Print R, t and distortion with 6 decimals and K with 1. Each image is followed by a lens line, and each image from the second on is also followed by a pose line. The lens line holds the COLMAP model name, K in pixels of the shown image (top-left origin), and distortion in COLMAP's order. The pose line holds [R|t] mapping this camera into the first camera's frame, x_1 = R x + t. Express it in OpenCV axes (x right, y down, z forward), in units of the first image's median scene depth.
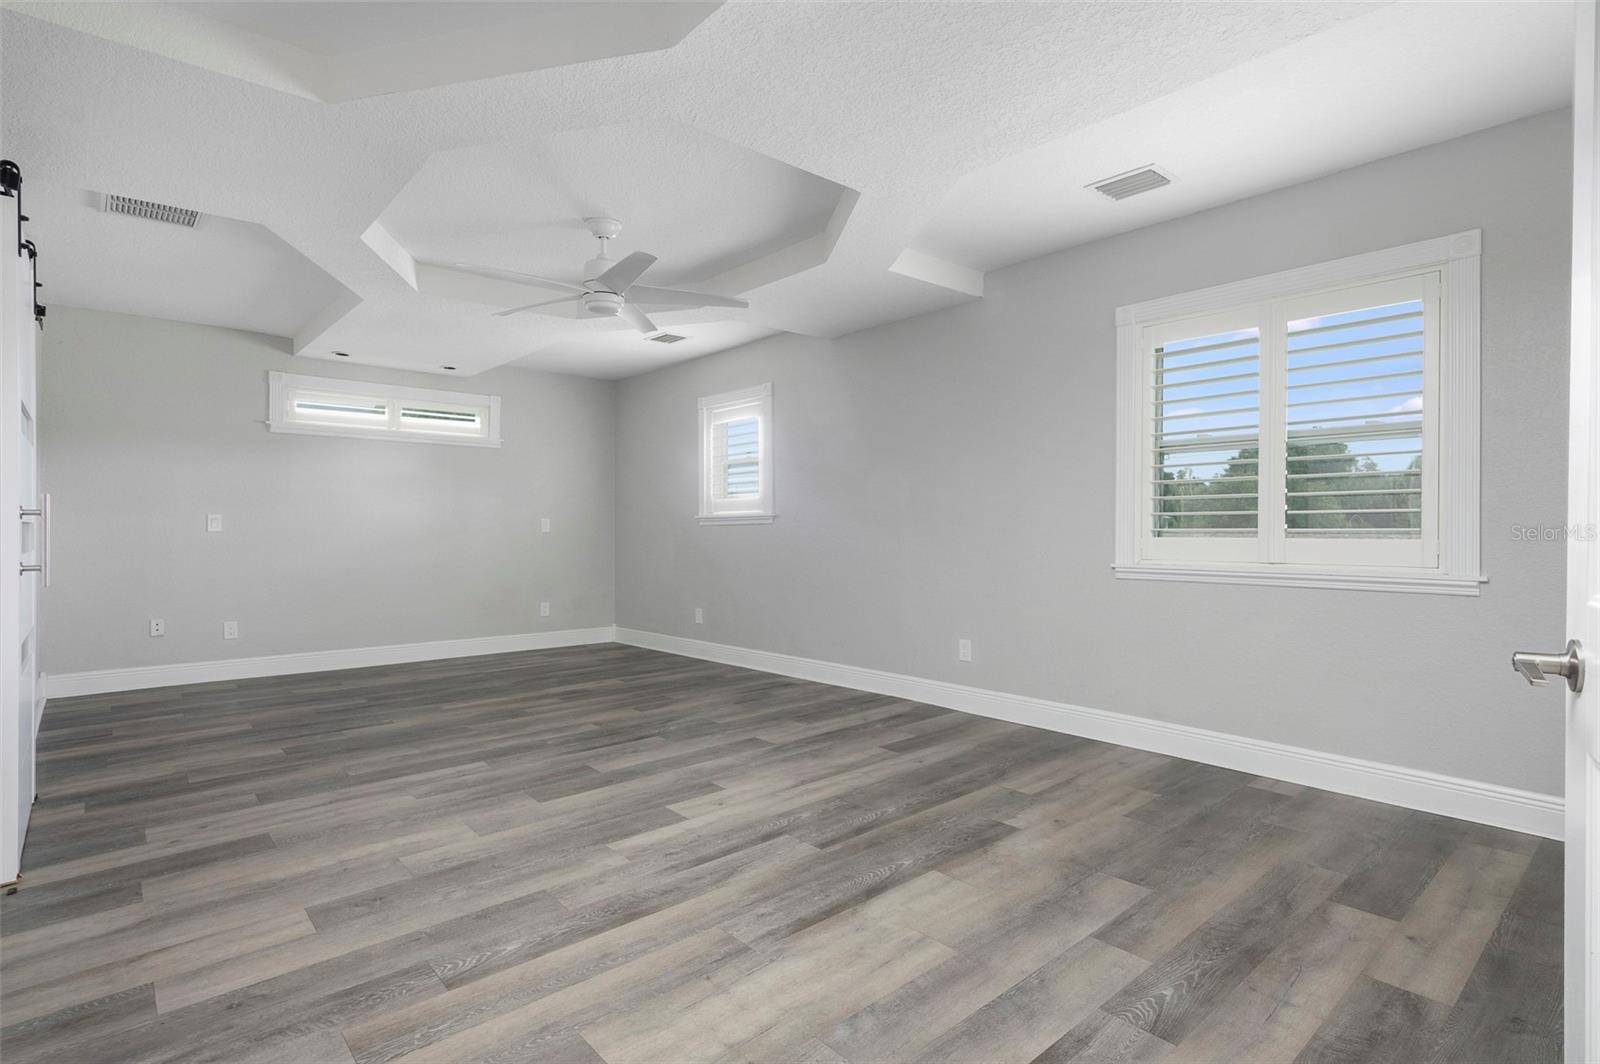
lens RADIAL K [[797.3, 0, 802.6], [0, 797.3, 536.7], [0, 0, 1]] dist [0.005147, -0.000740]
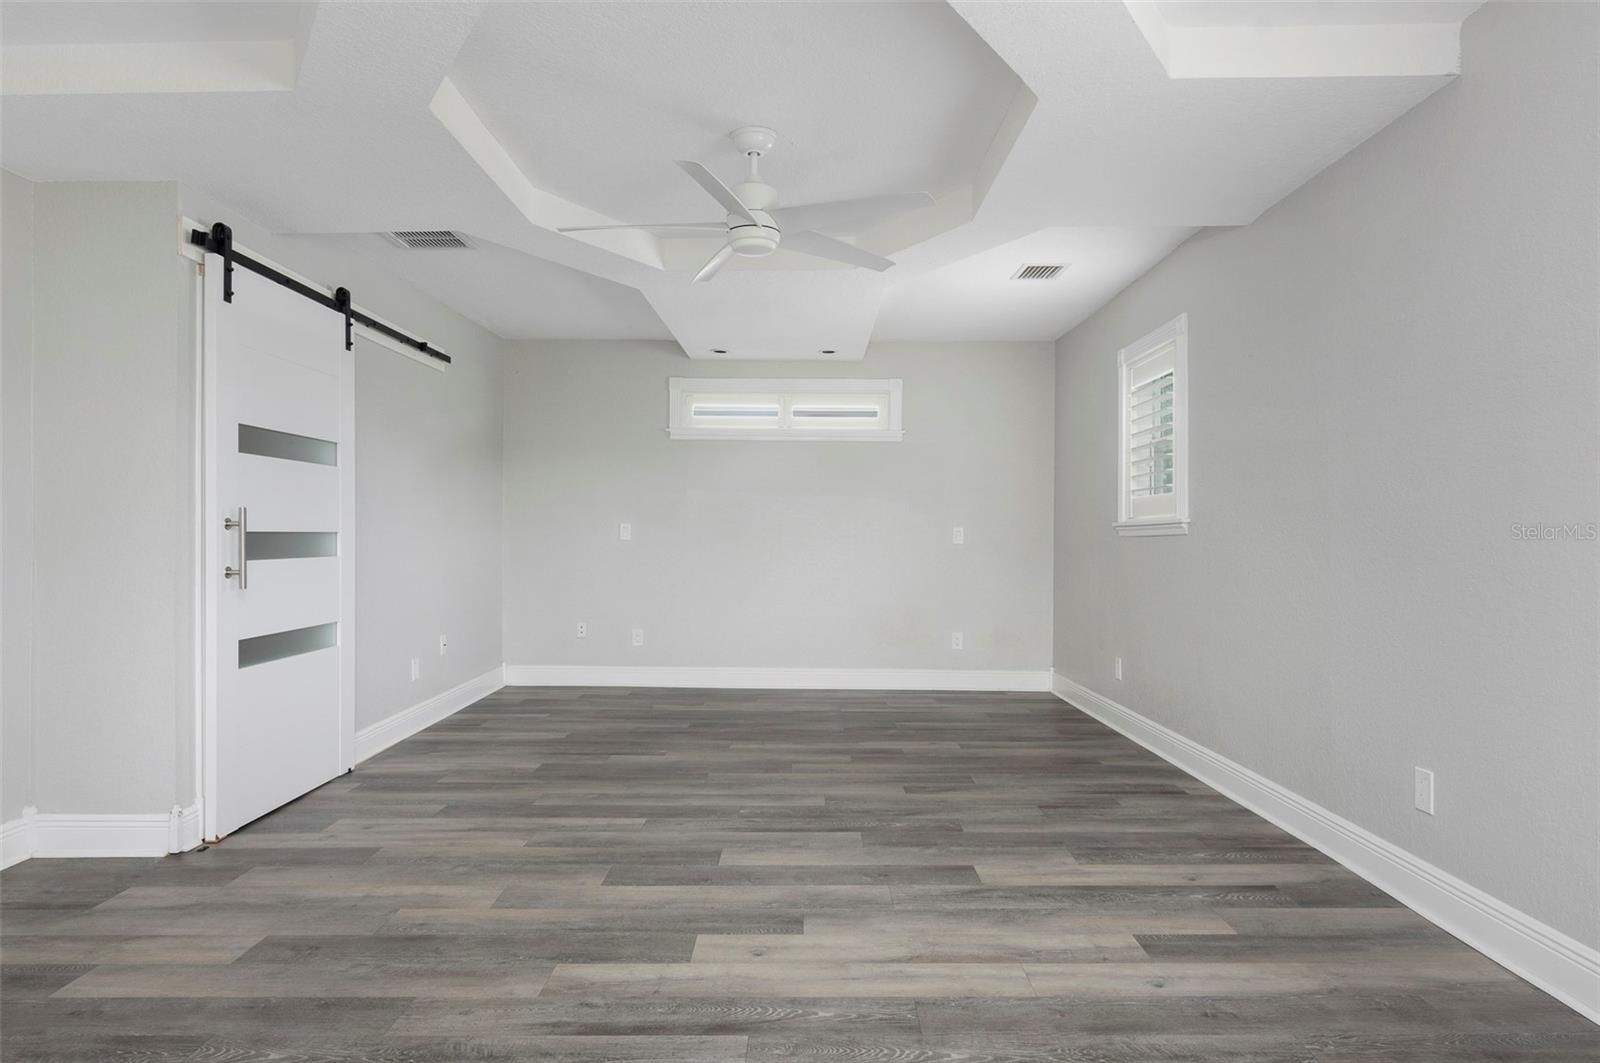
lens RADIAL K [[964.6, 0, 806.1], [0, 964.6, 534.7], [0, 0, 1]] dist [0.001789, -0.002532]
pose [[0.744036, 0.003441, -0.668131, 0.404535], [-0.013782, 0.999853, -0.010198, -0.006125], [0.667998, 0.016795, 0.743974, 0.368815]]
